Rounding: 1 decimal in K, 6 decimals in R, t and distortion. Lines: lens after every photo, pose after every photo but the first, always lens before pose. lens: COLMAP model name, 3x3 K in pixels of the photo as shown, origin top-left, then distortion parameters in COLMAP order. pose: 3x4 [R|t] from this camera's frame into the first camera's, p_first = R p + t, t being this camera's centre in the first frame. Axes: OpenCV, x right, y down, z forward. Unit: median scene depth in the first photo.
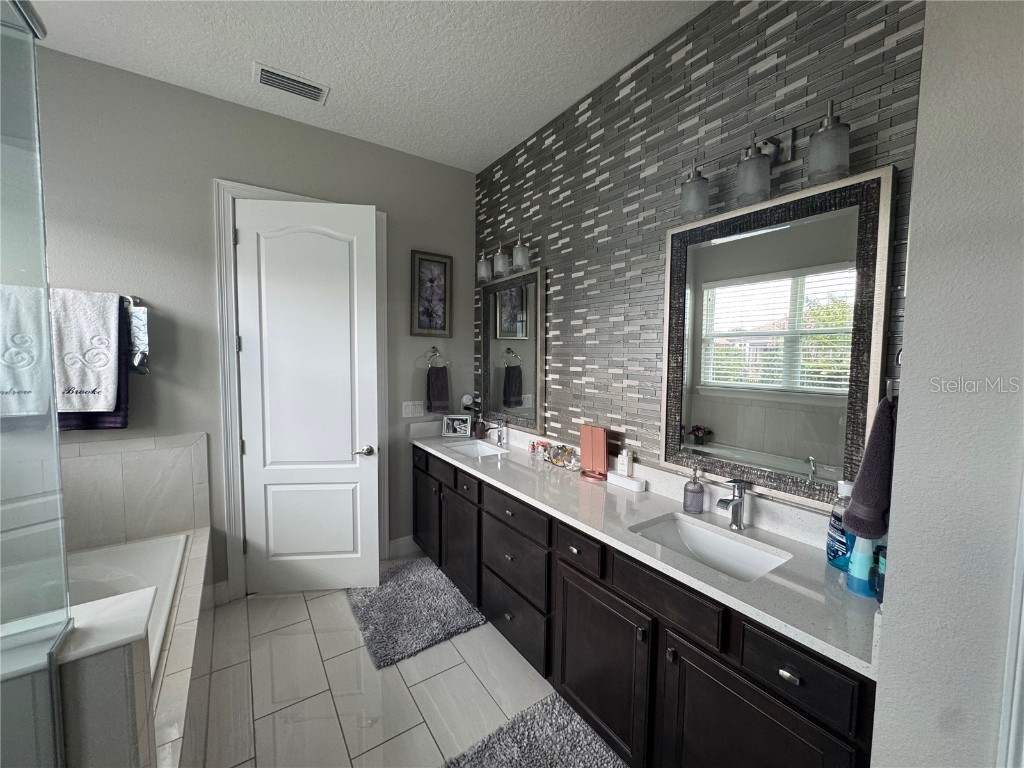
lens RADIAL K [[408.3, 0, 512.0], [0, 408.3, 384.0], [0, 0, 1]] dist [-0.000496, -0.000018]
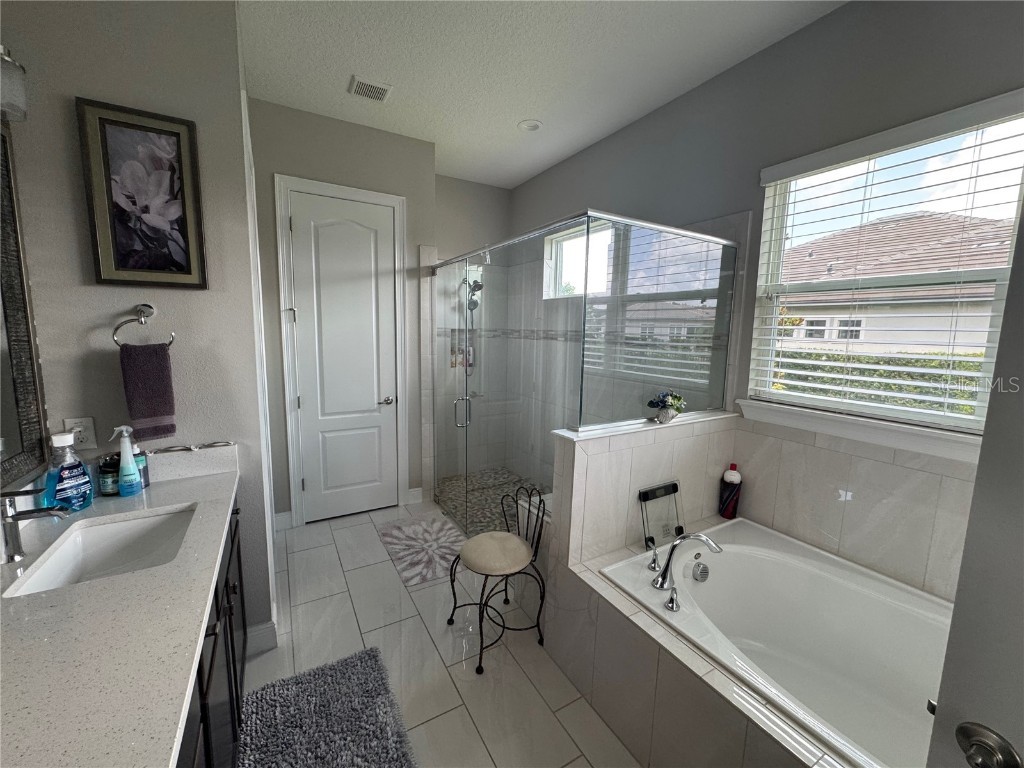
lens RADIAL K [[412.1, 0, 512.0], [0, 412.1, 384.0], [0, 0, 1]] dist [0.000445, 0.000030]
pose [[0.984634, 0.035432, -0.171001, 0.320387], [-0.025915, 0.998005, 0.057572, -0.037730], [0.172700, -0.052256, 0.983587, 0.566823]]
